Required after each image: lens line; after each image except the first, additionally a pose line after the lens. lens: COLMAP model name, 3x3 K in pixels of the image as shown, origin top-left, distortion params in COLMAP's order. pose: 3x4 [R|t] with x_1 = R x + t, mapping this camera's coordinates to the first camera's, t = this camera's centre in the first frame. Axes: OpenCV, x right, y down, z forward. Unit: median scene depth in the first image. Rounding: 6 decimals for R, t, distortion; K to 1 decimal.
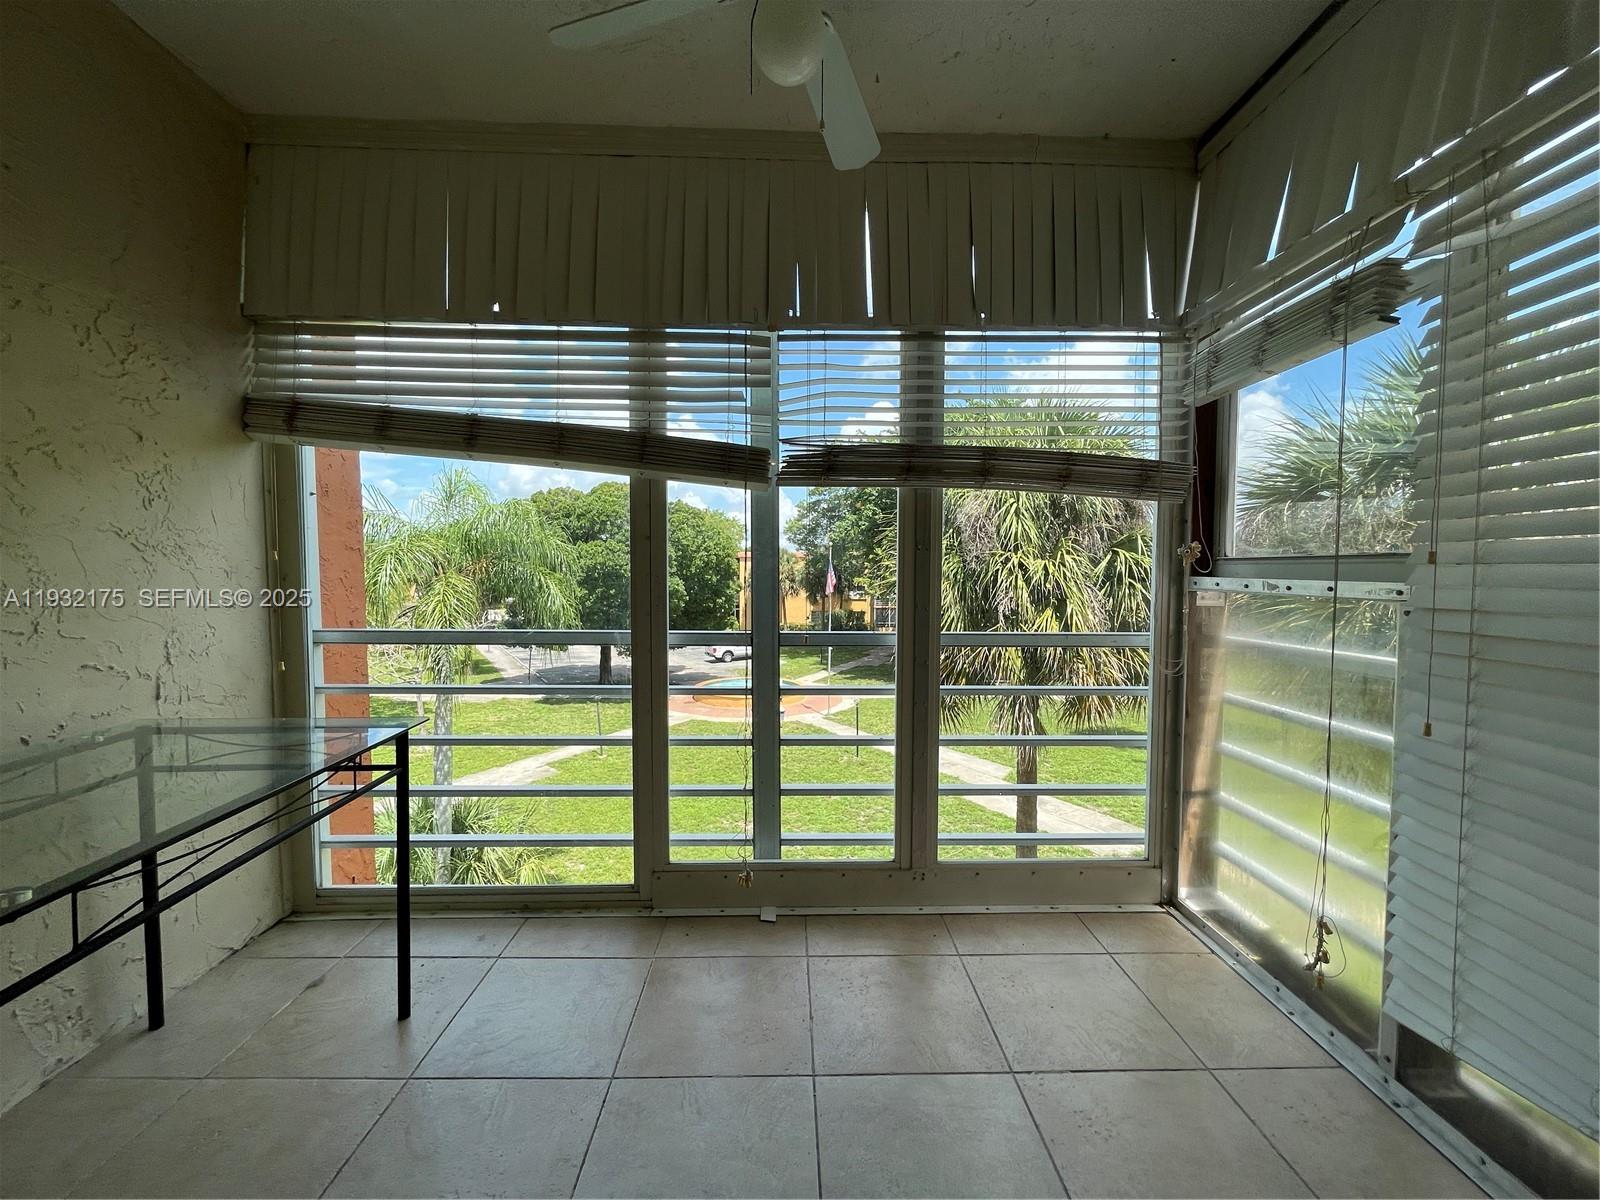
lens RADIAL K [[641.9, 0, 800.0], [0, 641.9, 604.5], [0, 0, 1]] dist [0.001544, 0.000025]
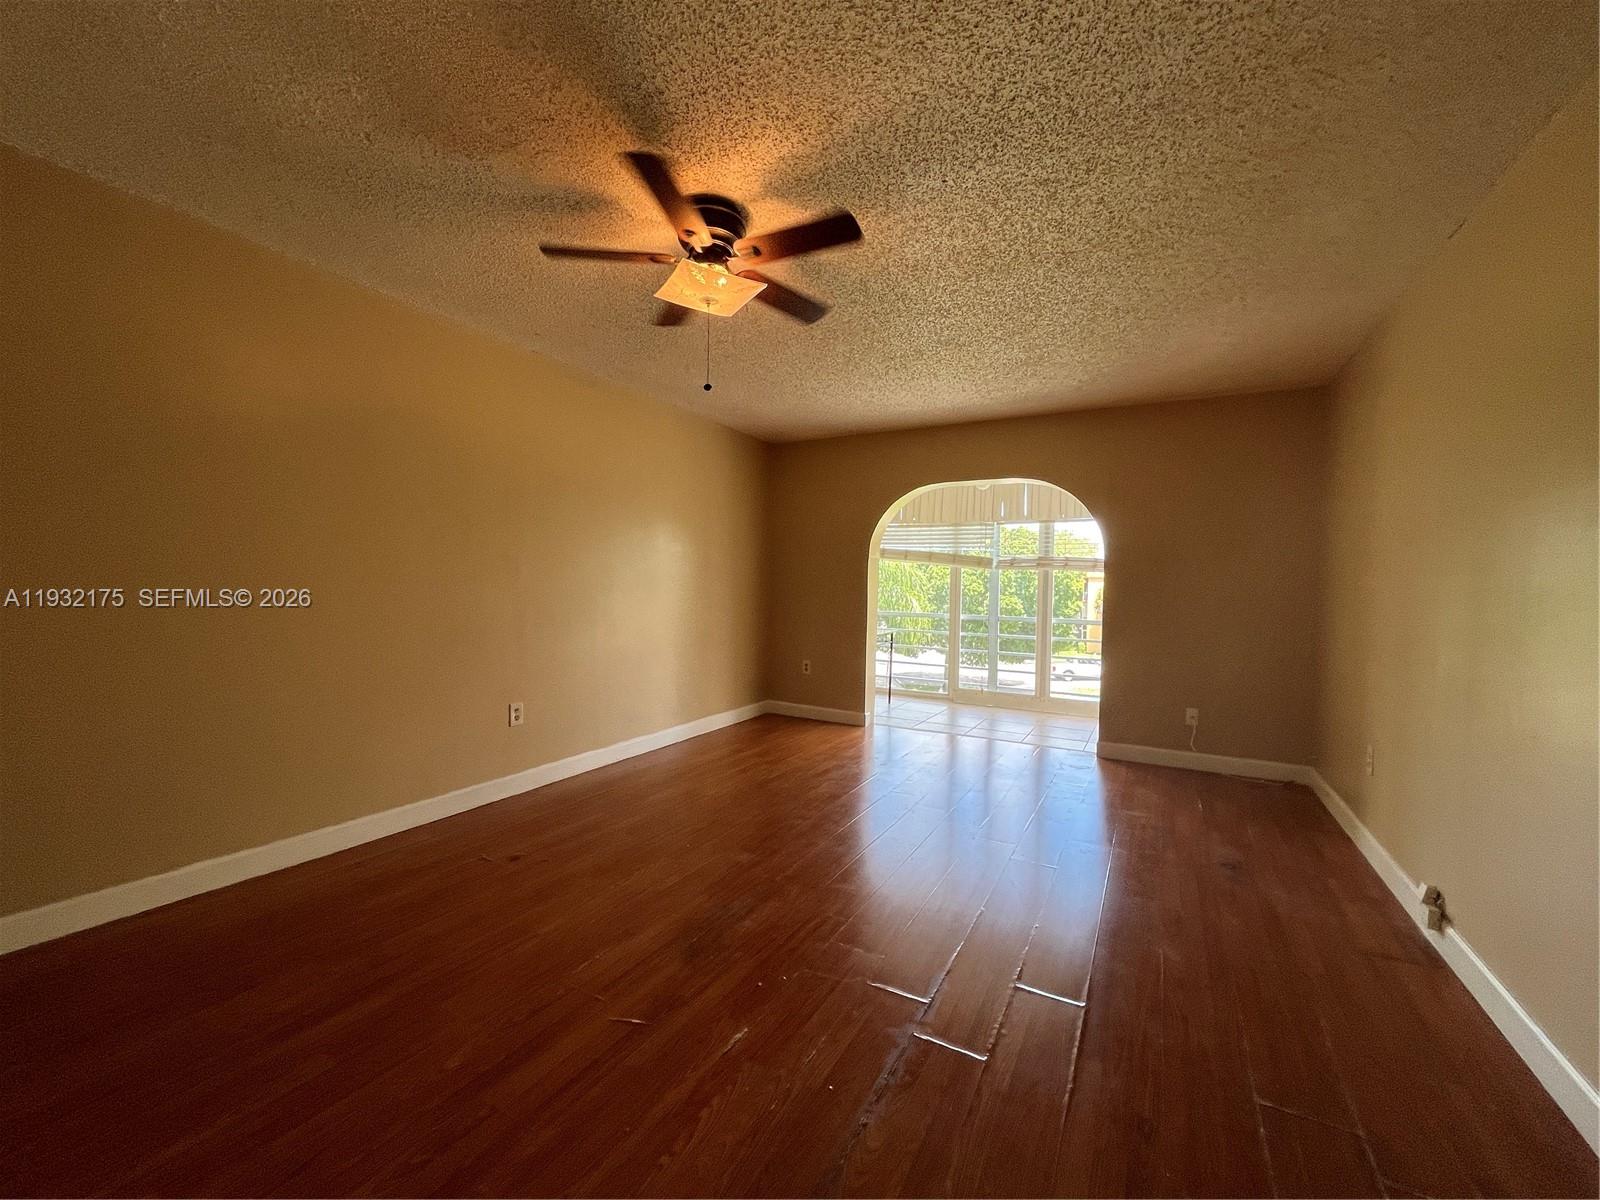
lens RADIAL K [[641.9, 0, 798.4], [0, 641.9, 602.5], [0, 0, 1]] dist [0.001544, 0.000025]
pose [[0.861743, 0.029109, -0.506509, 0.733405], [-0.044859, 0.998814, -0.018920, 0.080246], [0.505357, 0.039026, 0.862027, -2.221821]]
